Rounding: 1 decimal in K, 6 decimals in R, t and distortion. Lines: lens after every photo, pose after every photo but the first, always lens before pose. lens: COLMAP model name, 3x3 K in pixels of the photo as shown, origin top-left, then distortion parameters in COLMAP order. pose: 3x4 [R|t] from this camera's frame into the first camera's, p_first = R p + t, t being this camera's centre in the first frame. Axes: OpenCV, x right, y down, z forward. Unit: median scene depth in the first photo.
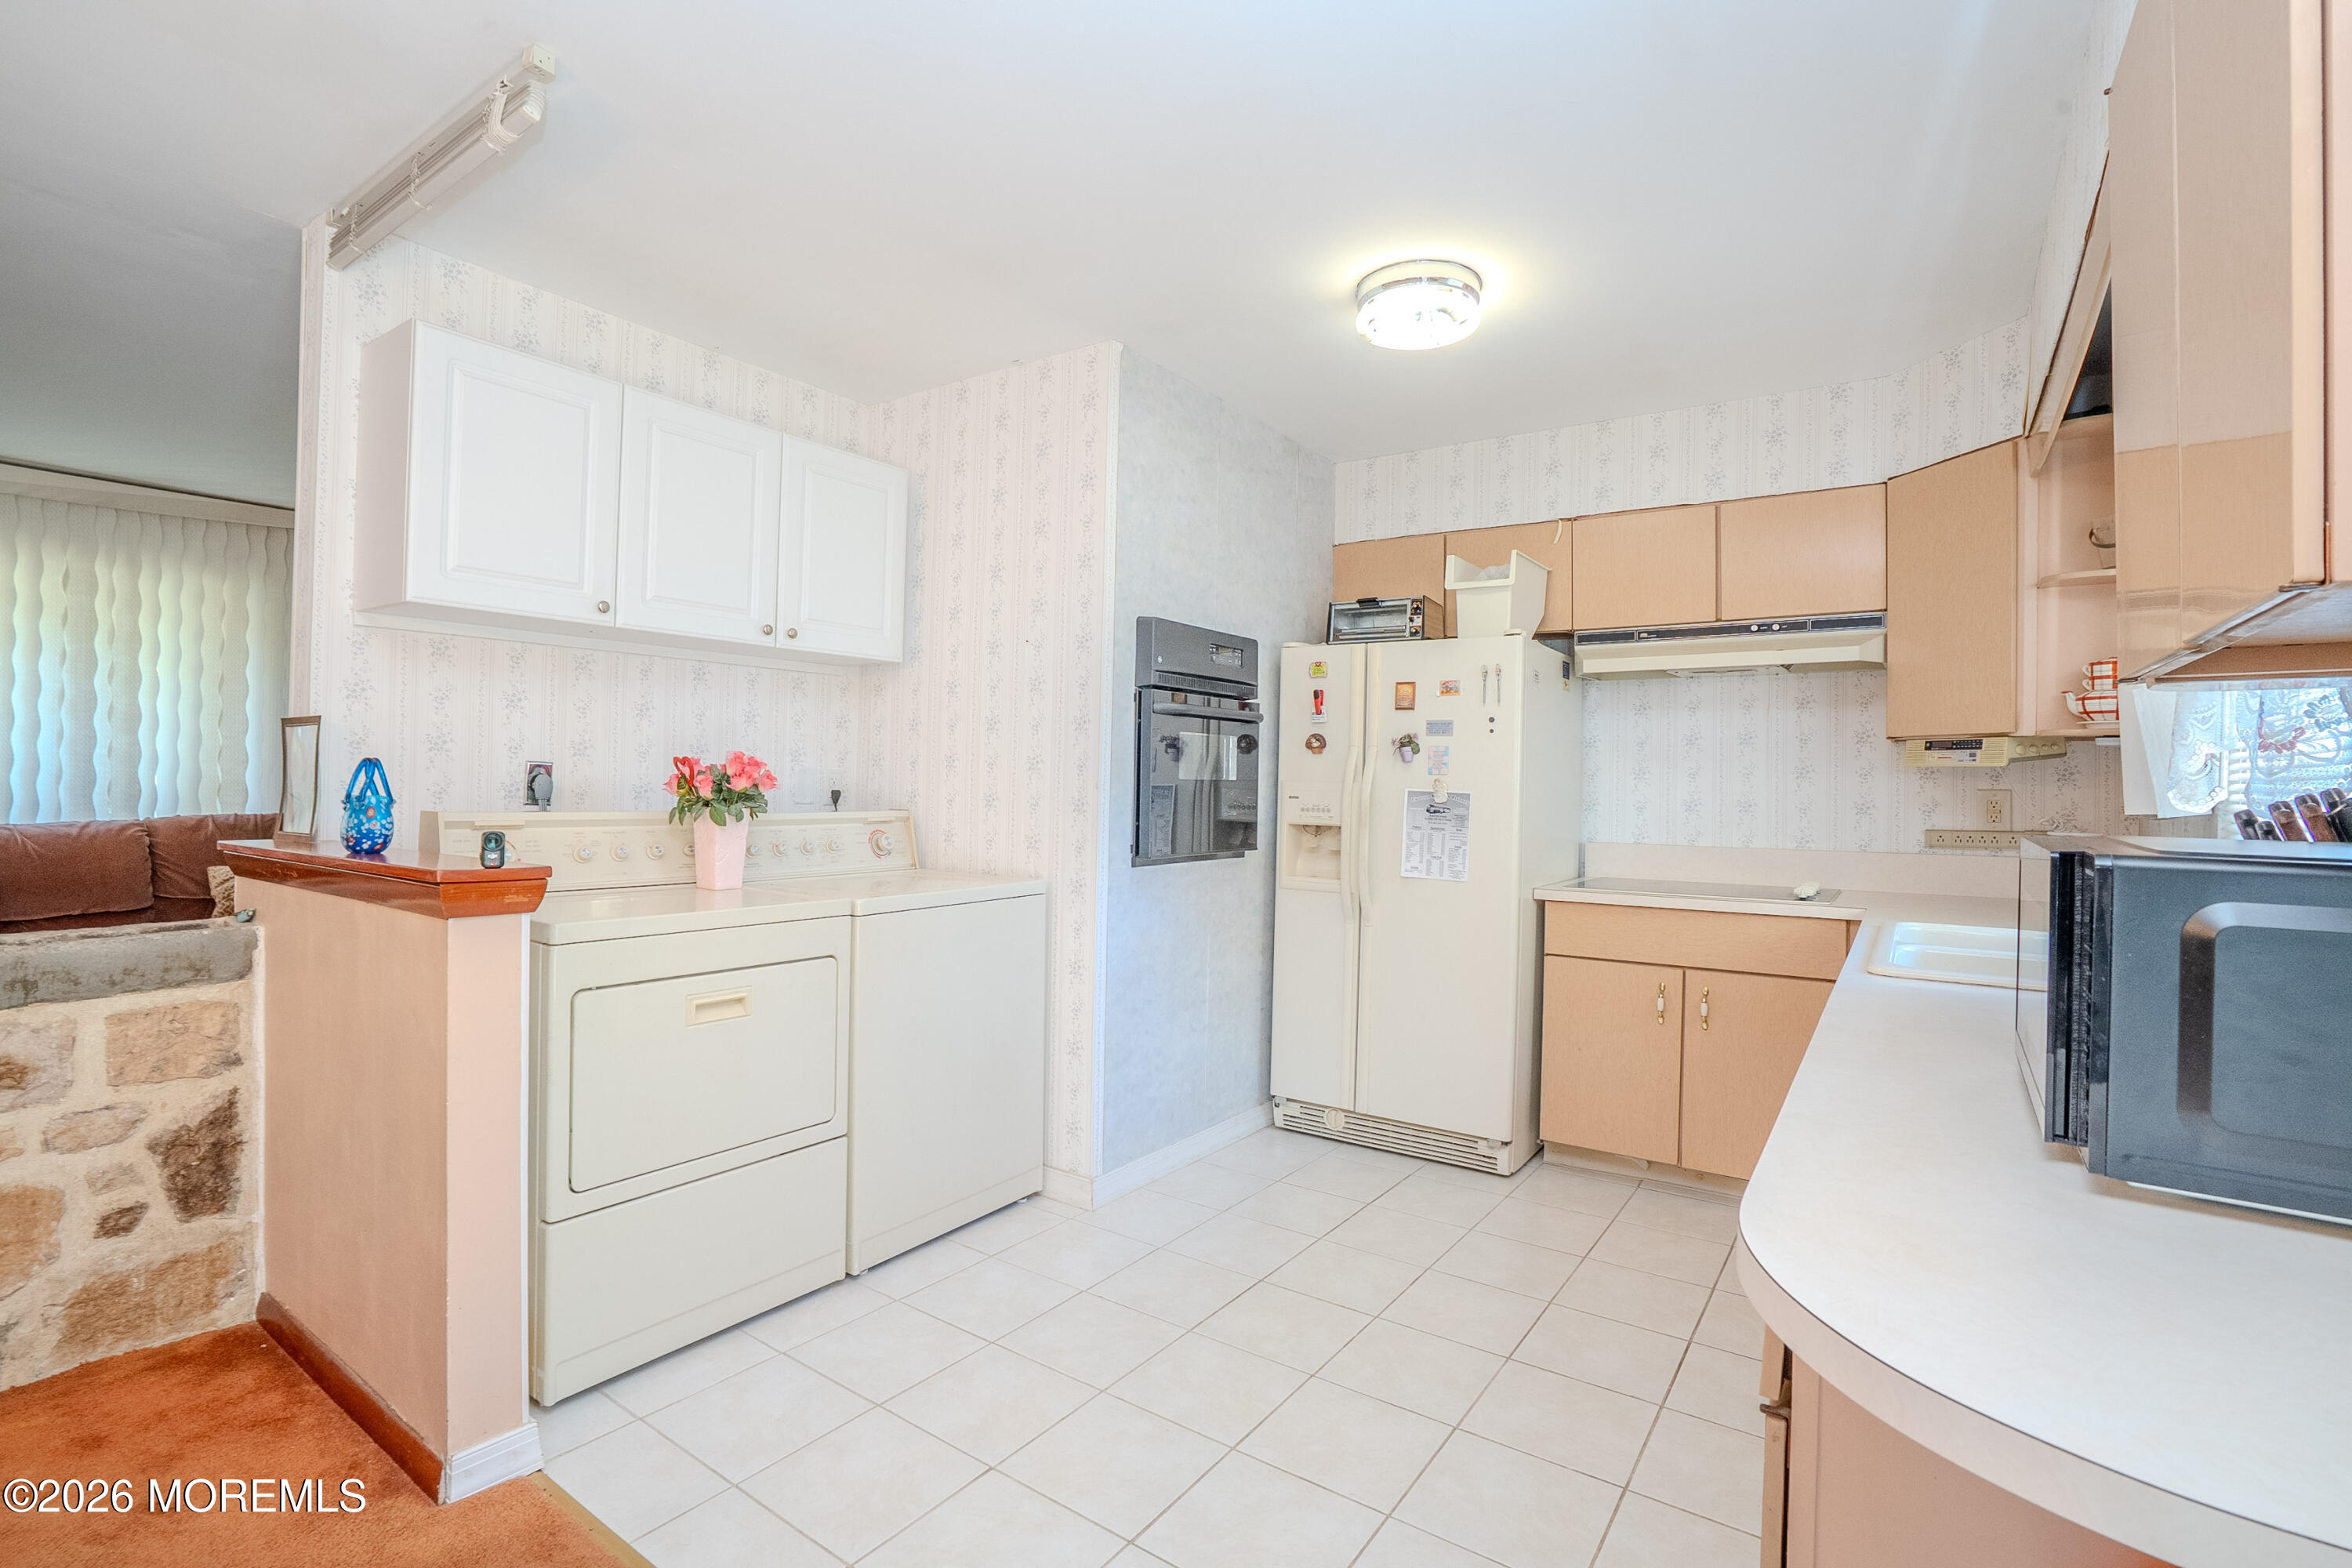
lens RADIAL K [[1080.1, 0, 1172.3], [0, 1080.1, 779.3], [0, 0, 1]] dist [-0.071388, 0.034570]
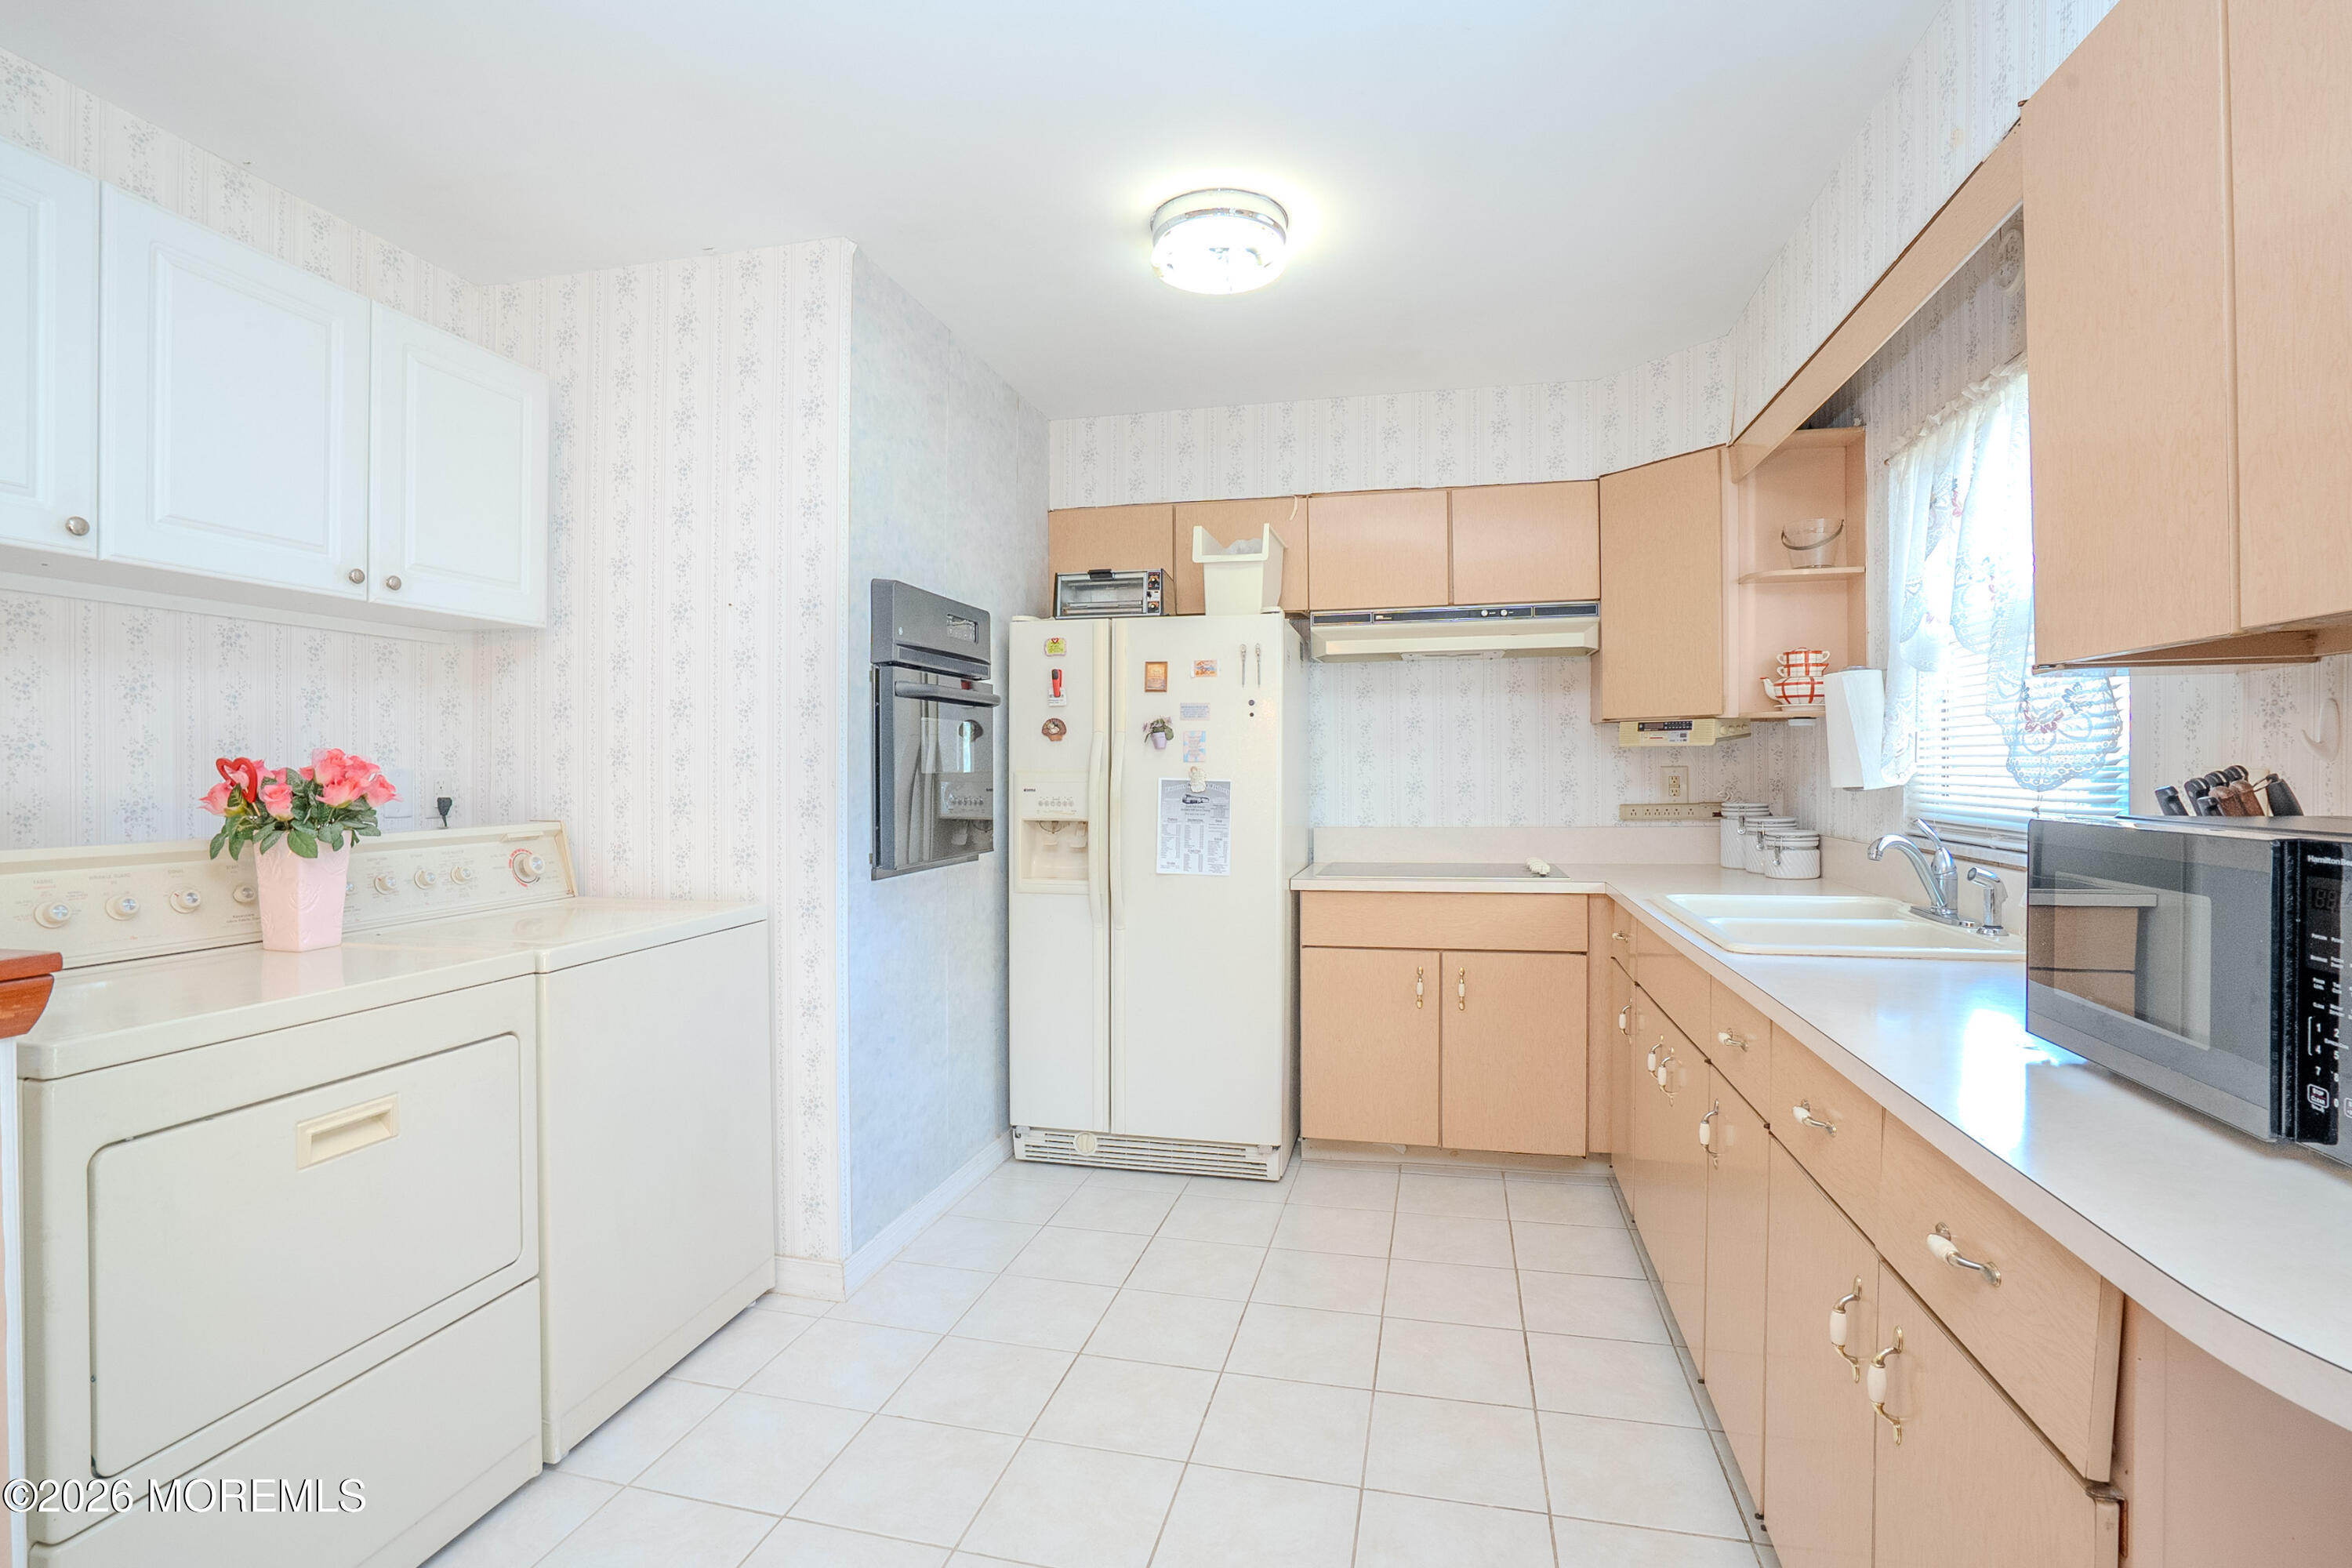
lens RADIAL K [[1104.6, 0, 1172.3], [0, 1104.6, 777.6], [0, 0, 1]] dist [-0.073024, 0.037718]
pose [[0.930044, -0.023765, 0.366679, -0.125795], [0.019425, 0.999691, 0.015522, -0.006240], [-0.366935, -0.007314, 0.930218, 0.125603]]
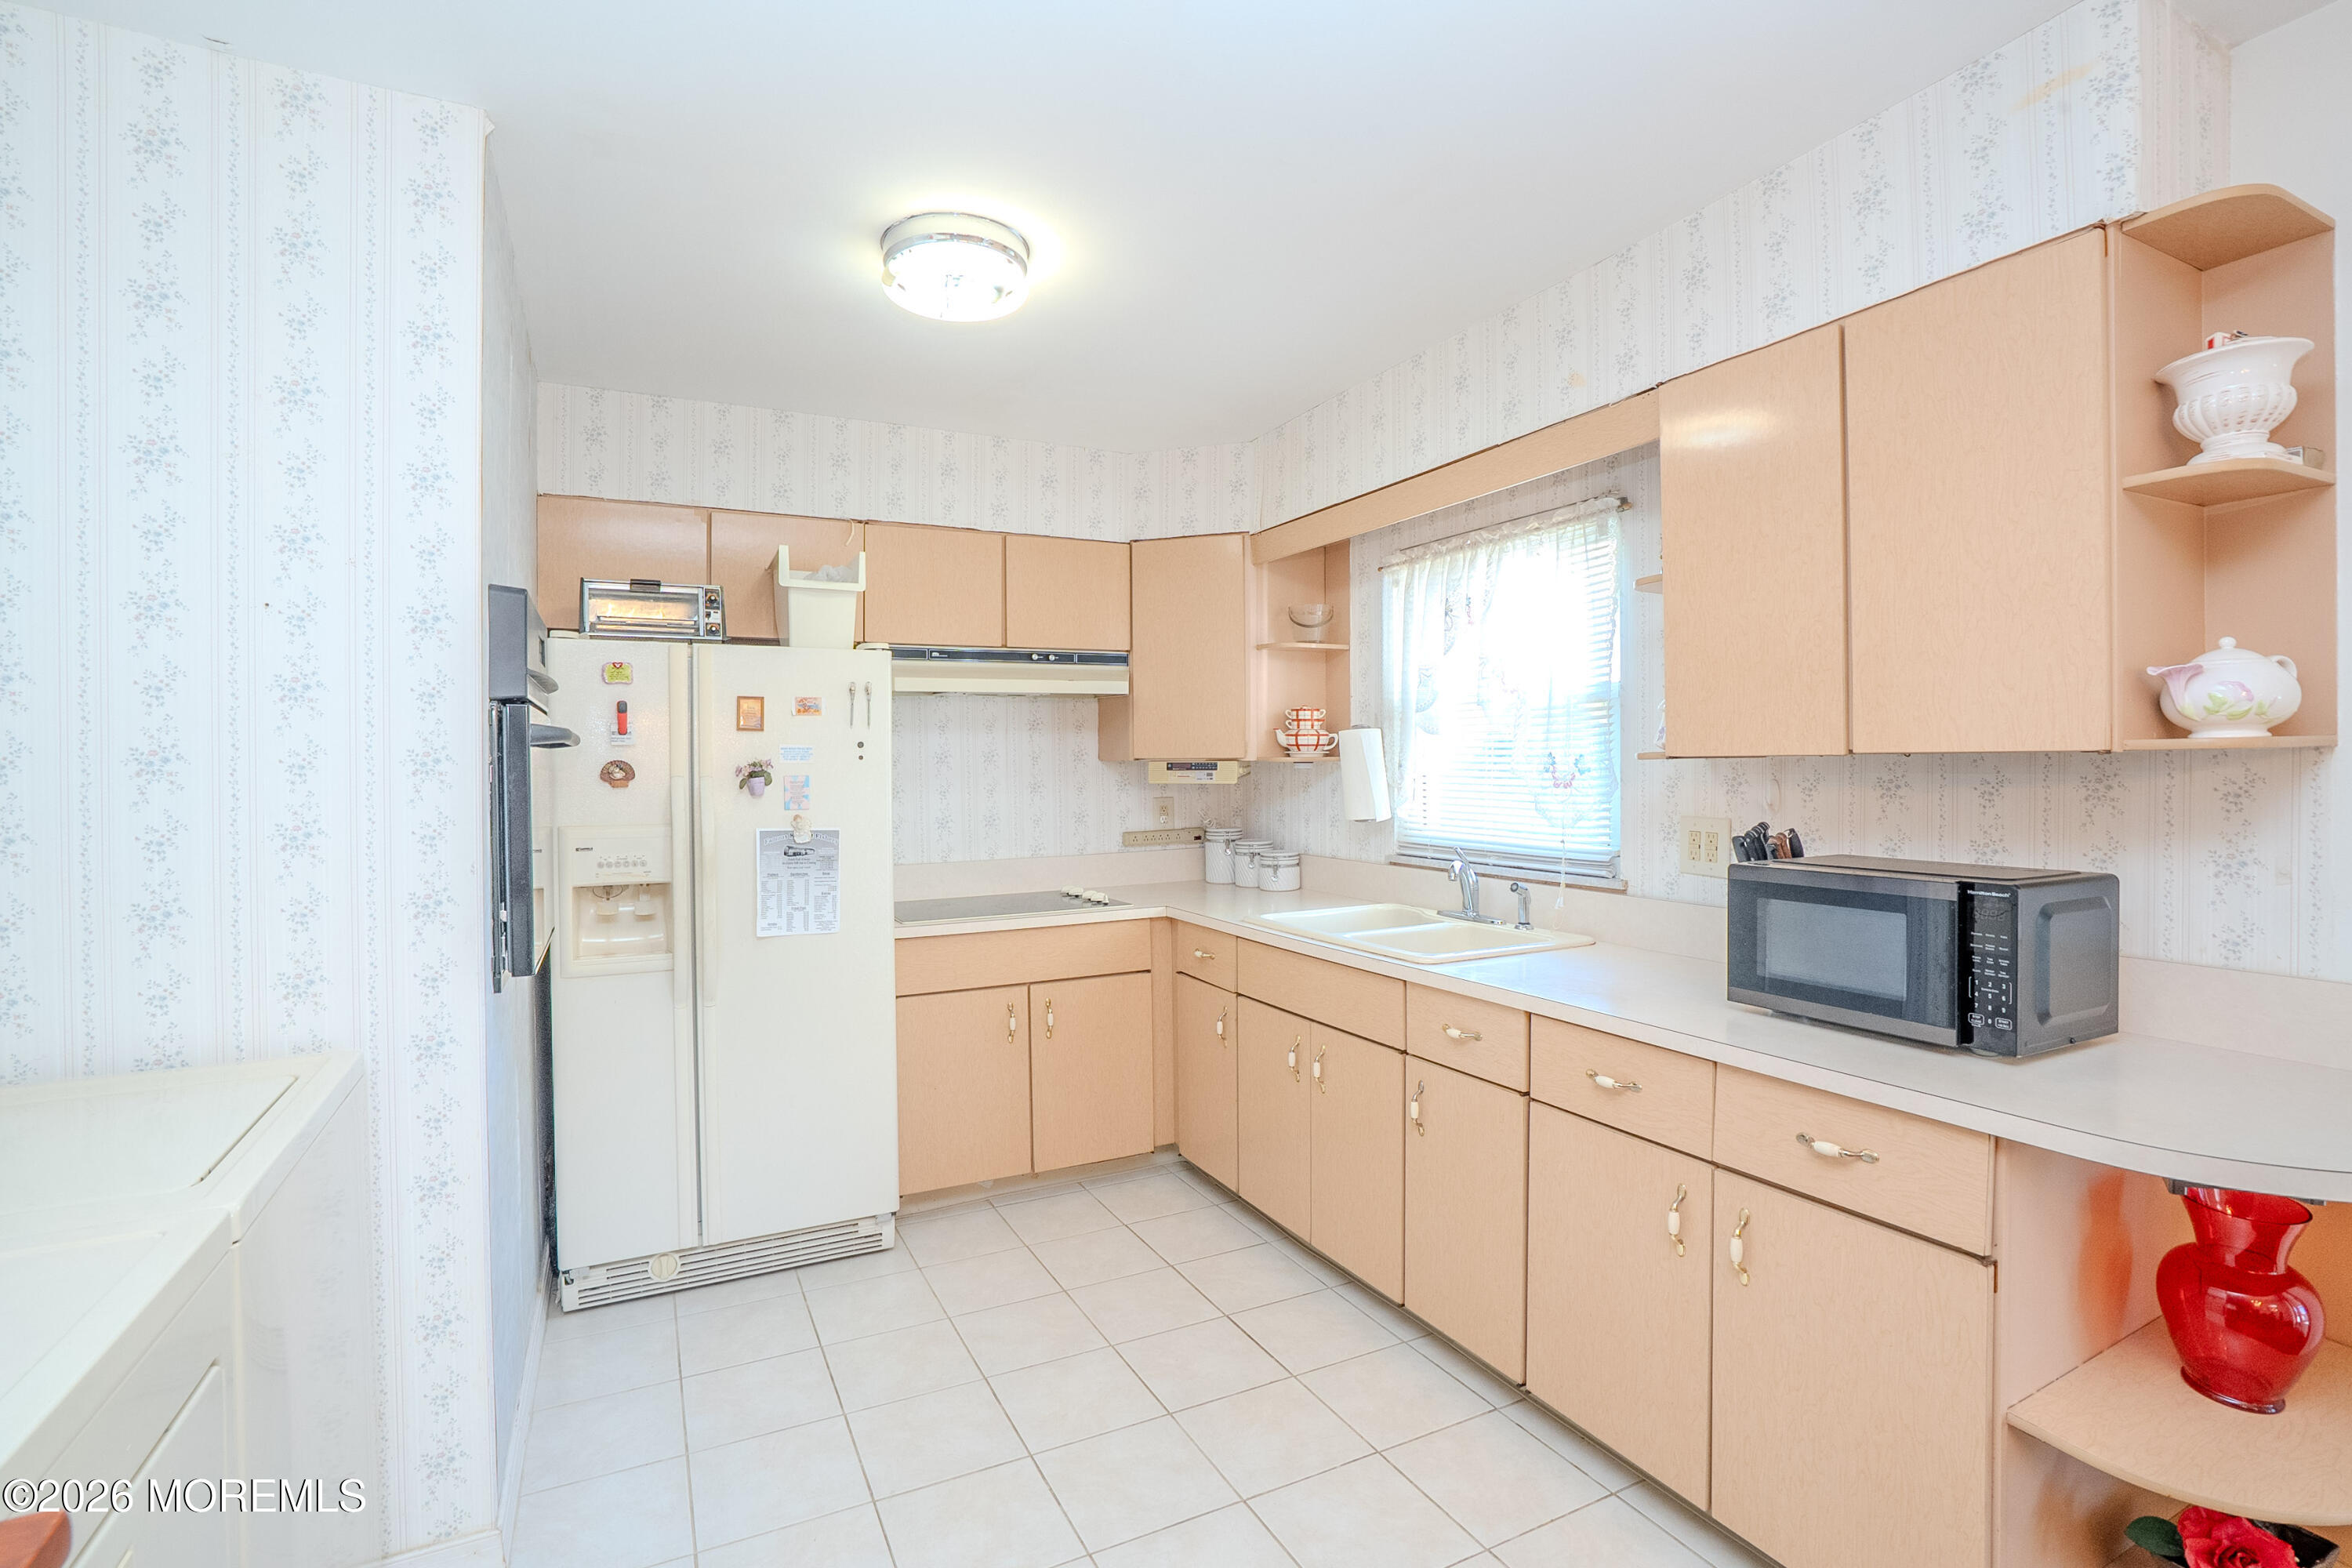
lens RADIAL K [[1093.5, 0, 1169.6], [0, 1093.5, 777.7], [0, 0, 1]] dist [-0.069964, 0.036071]
pose [[0.472458, -0.032378, 0.880758, -0.372900], [0.016957, 0.999474, 0.027646, -0.049606], [-0.881190, 0.001873, 0.472758, 0.362596]]
